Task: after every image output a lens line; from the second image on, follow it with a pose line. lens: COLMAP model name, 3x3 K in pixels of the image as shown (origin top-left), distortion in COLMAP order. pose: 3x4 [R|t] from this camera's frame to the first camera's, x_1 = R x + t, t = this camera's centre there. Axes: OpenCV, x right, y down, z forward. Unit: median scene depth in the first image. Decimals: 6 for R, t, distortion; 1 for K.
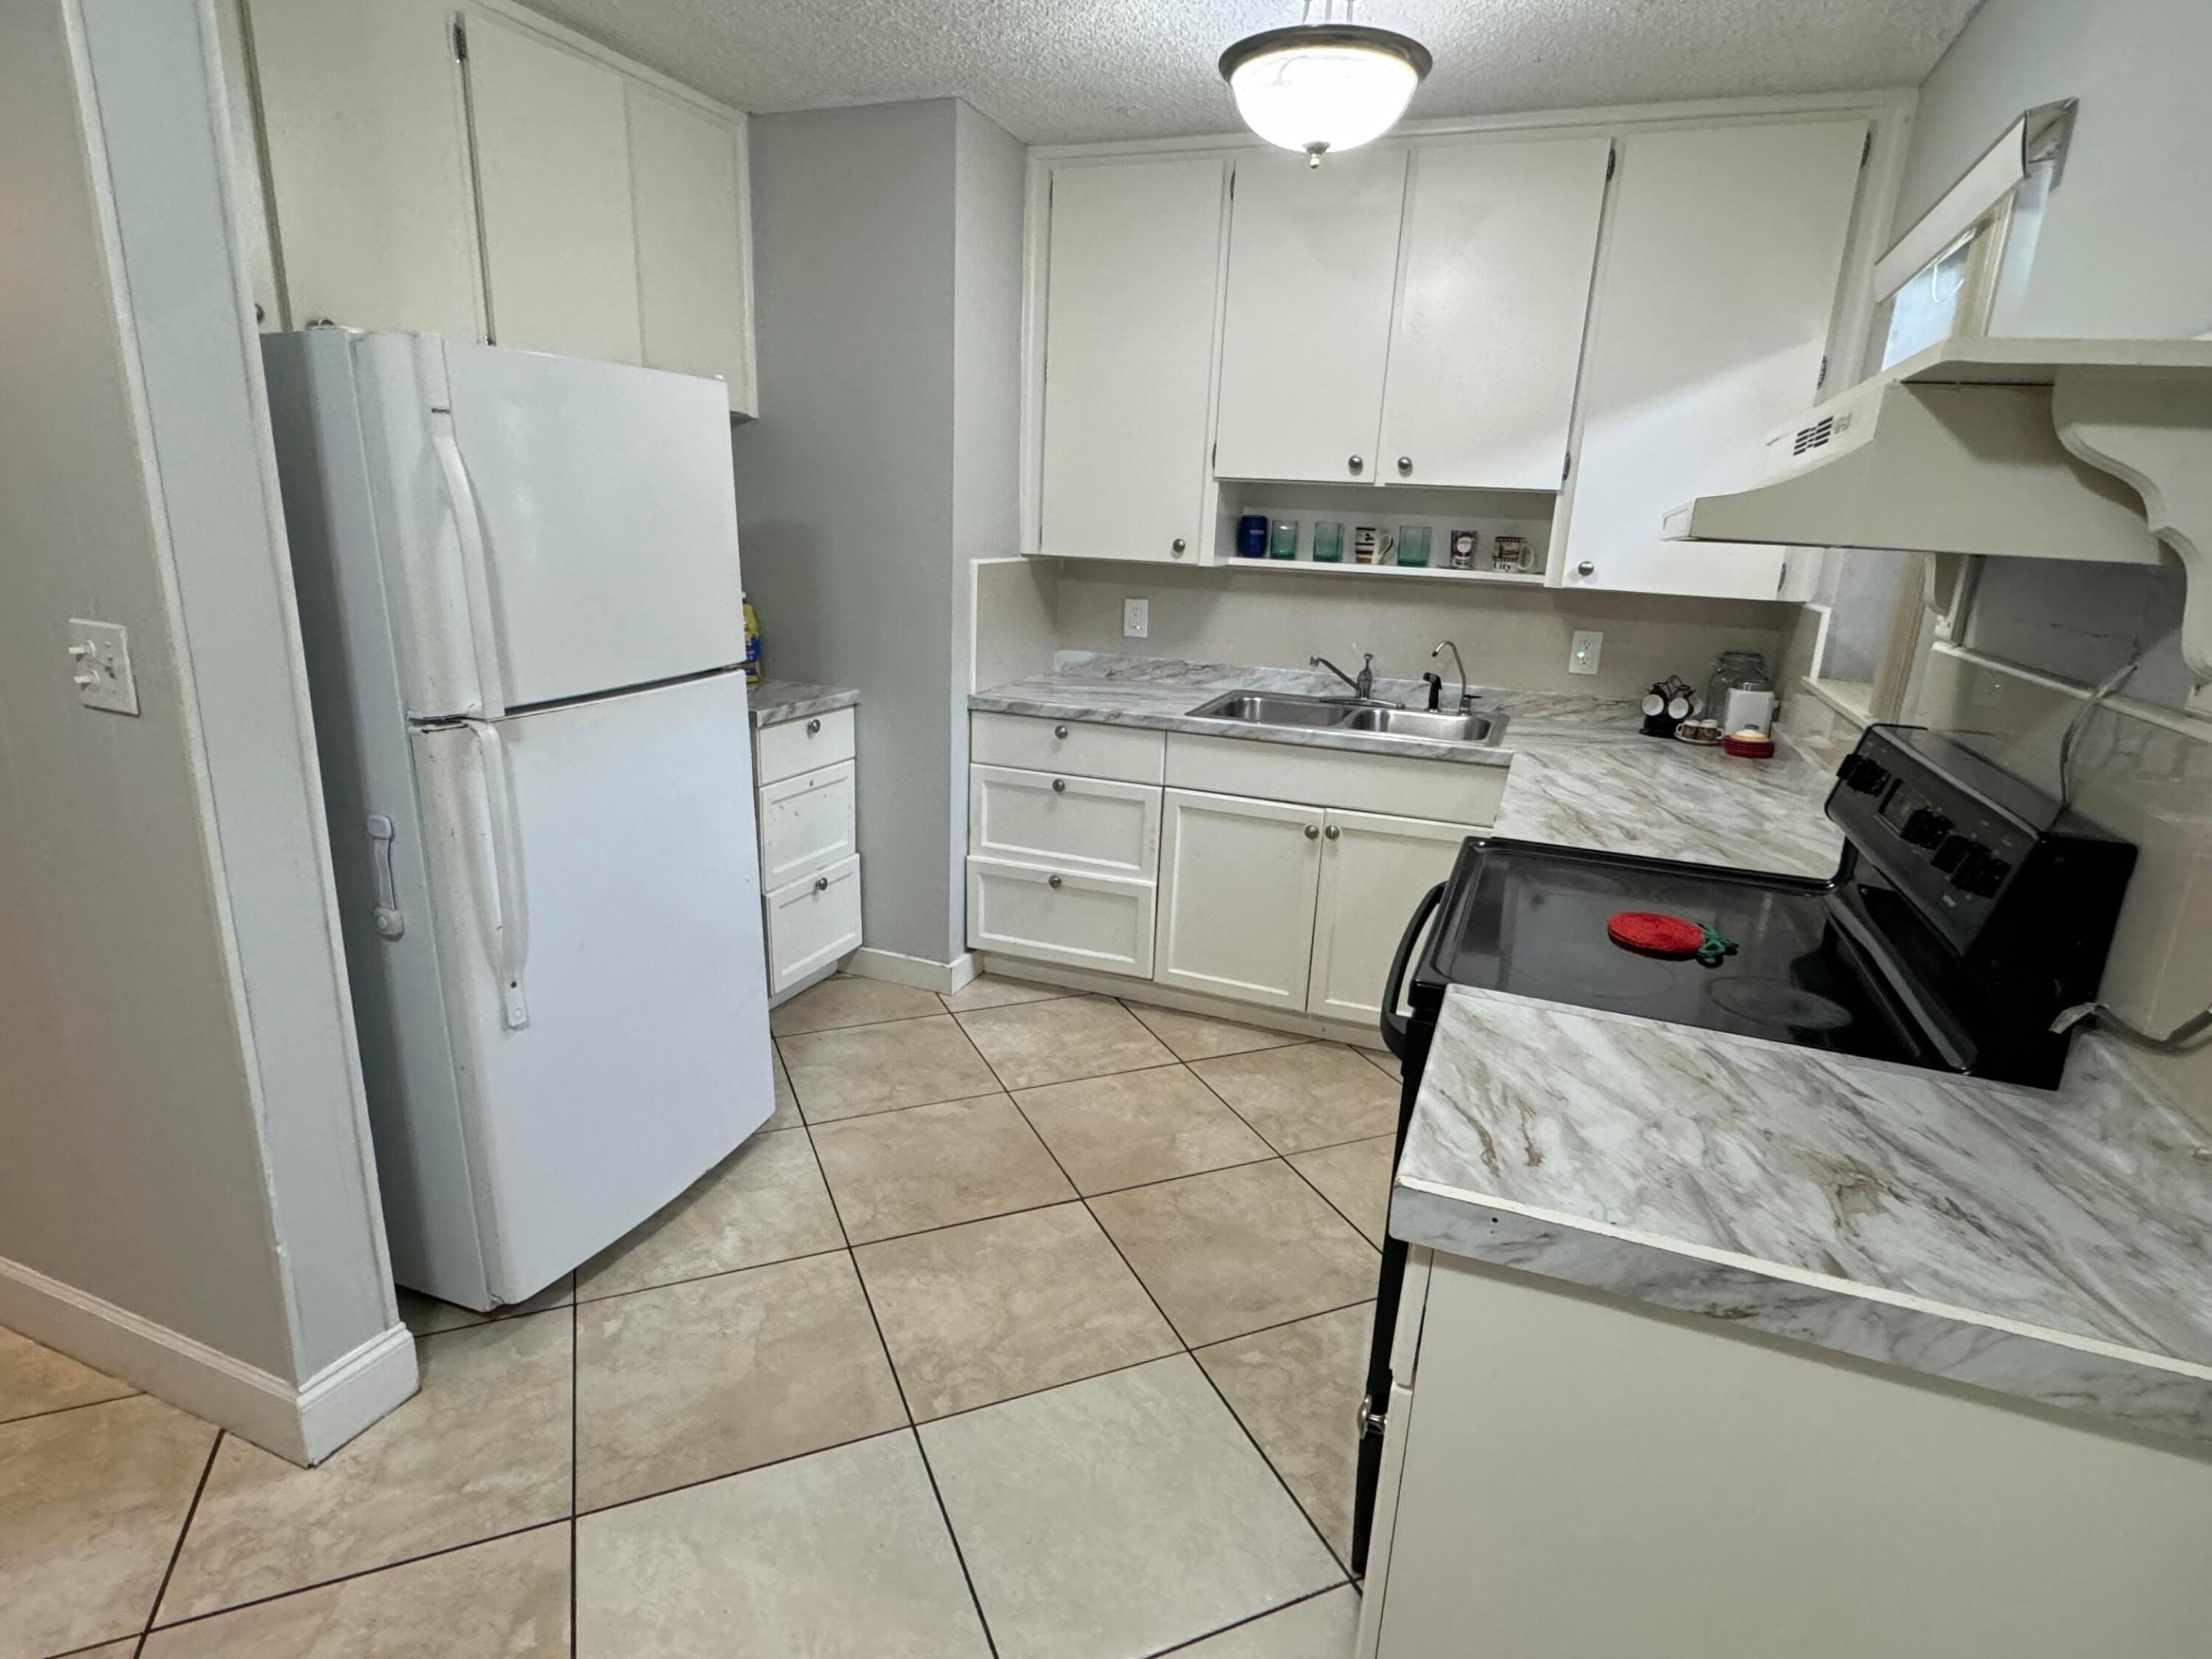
lens RADIAL K [[1165.4, 0, 1106.0], [0, 1165.4, 829.5], [0, 0, 1]] dist [0.003826, -0.000356]
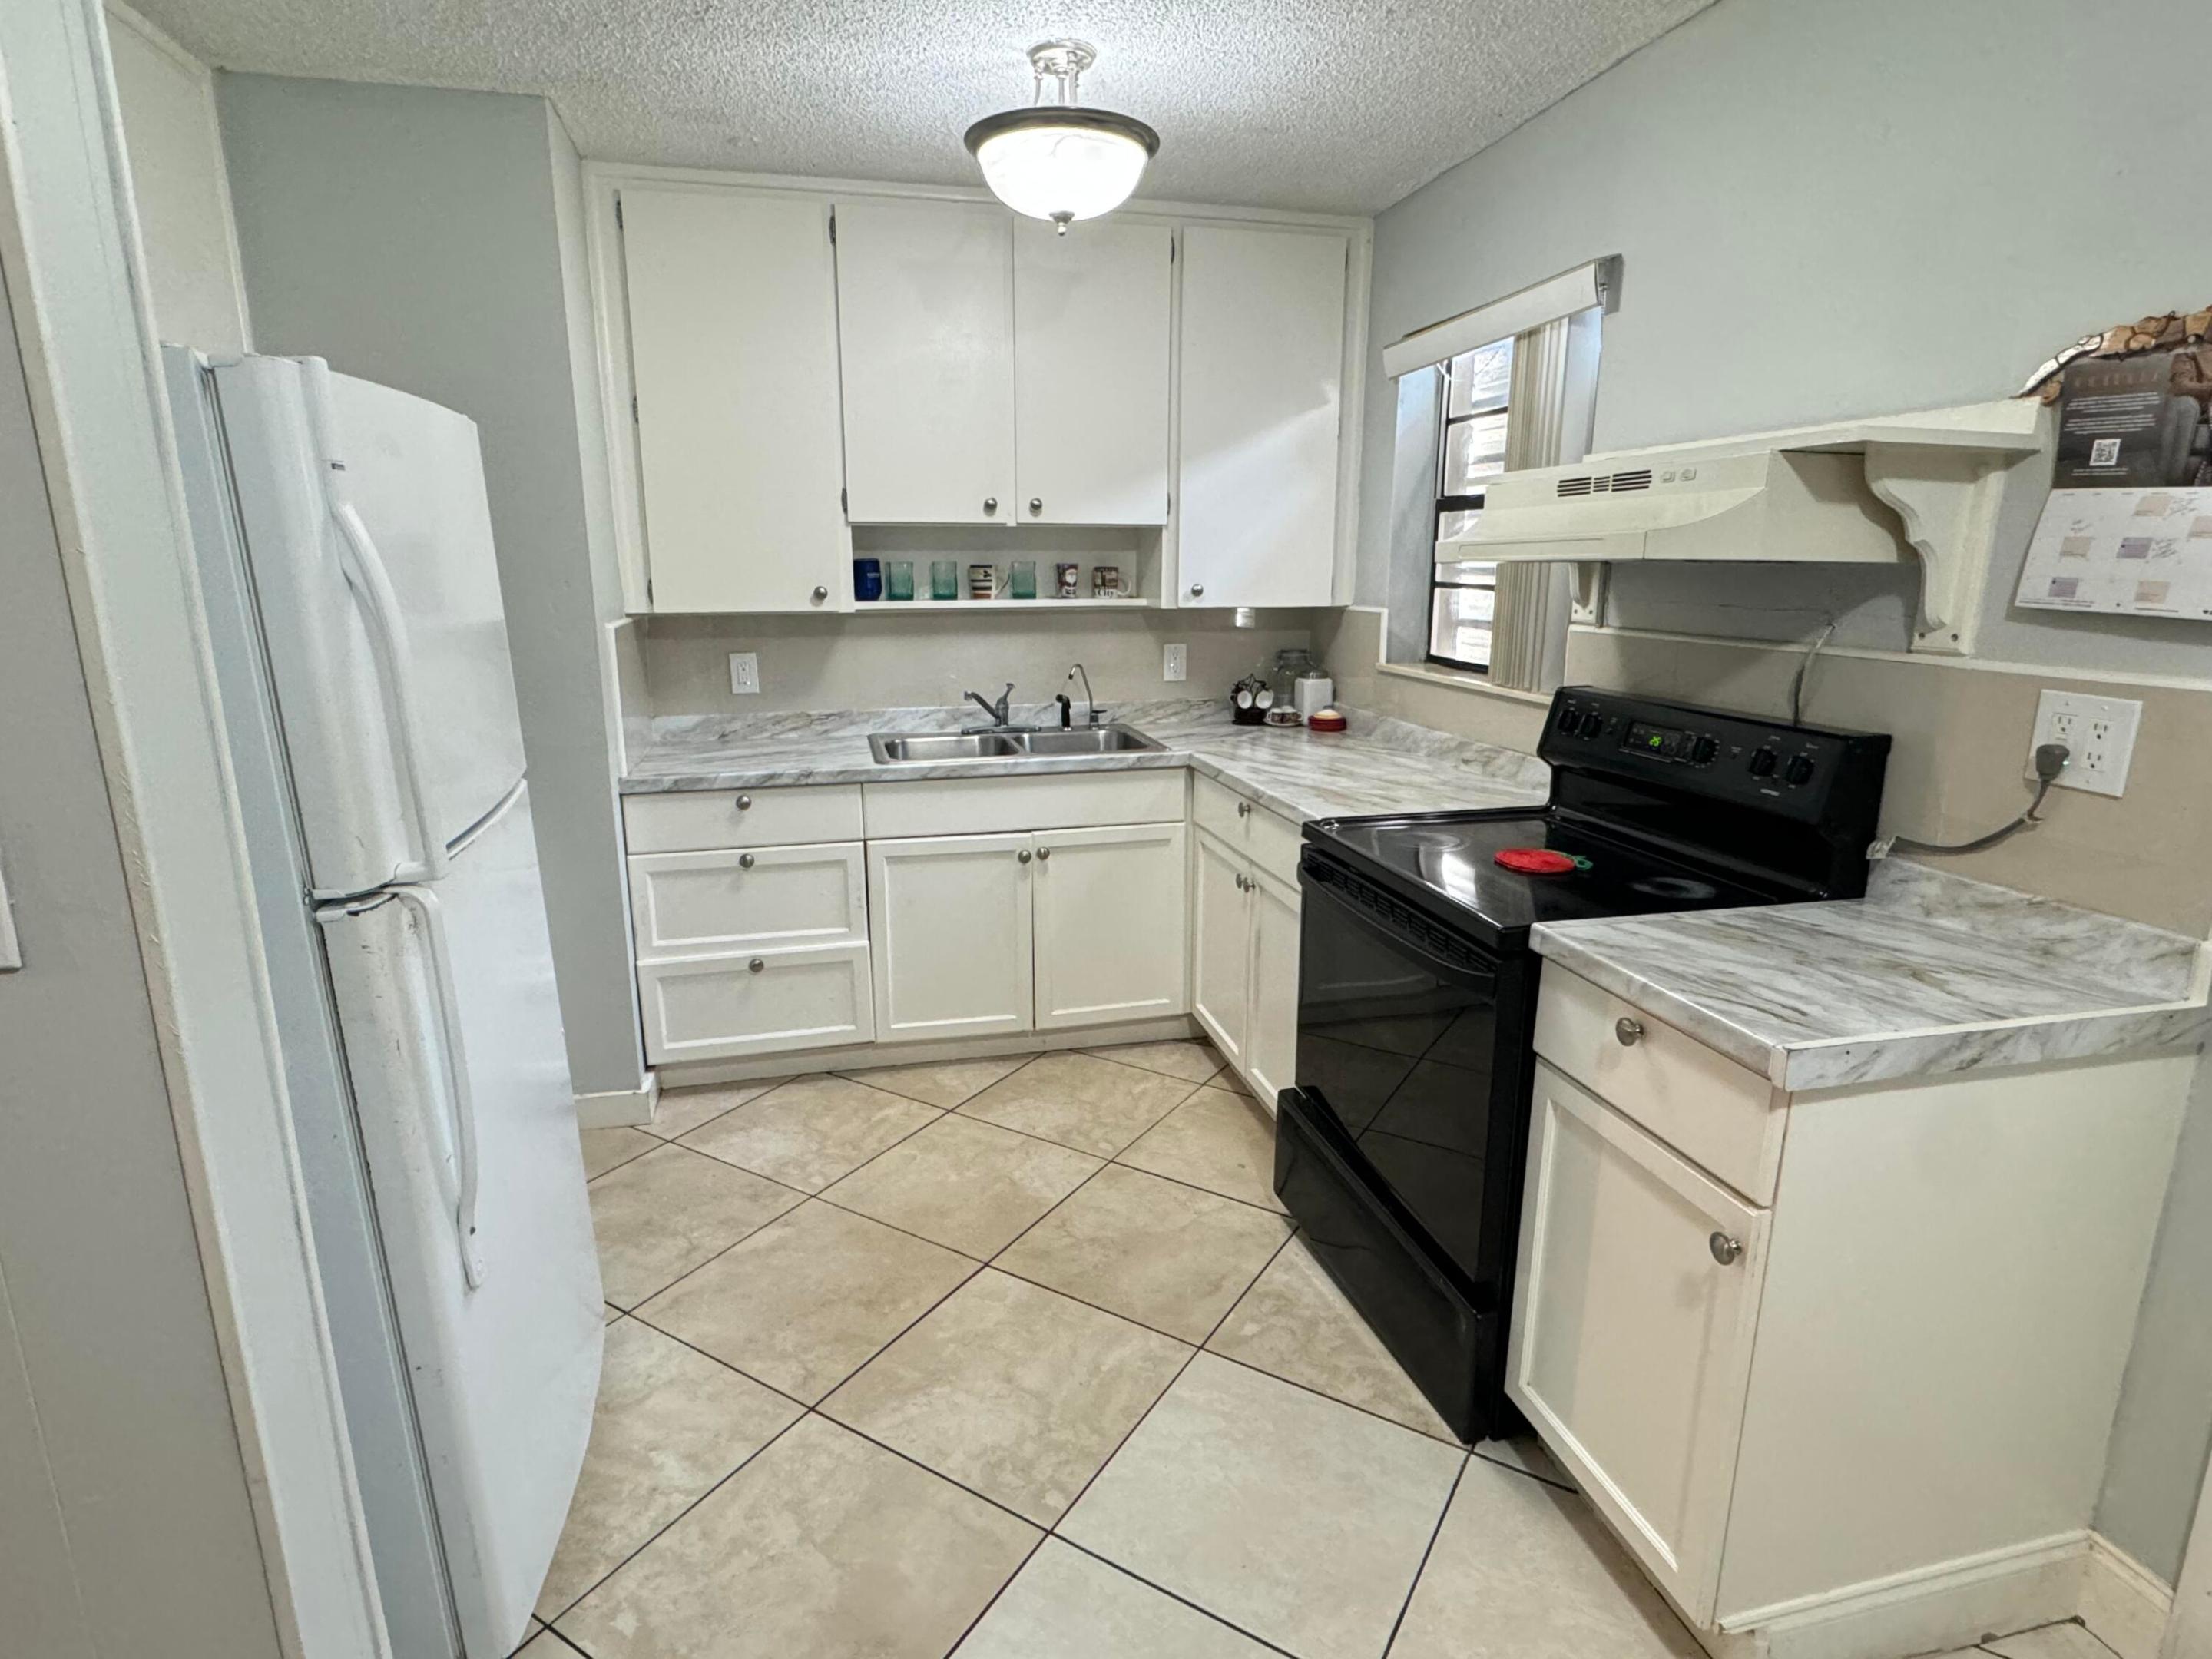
lens RADIAL K [[1165.4, 0, 1106.0], [0, 1165.4, 829.5], [0, 0, 1]] dist [0.003826, -0.000356]
pose [[0.823133, -0.173117, 0.540817, -0.315750], [0.187334, 0.981863, 0.029172, -0.037668], [-0.536058, 0.077301, 0.840634, 0.082663]]
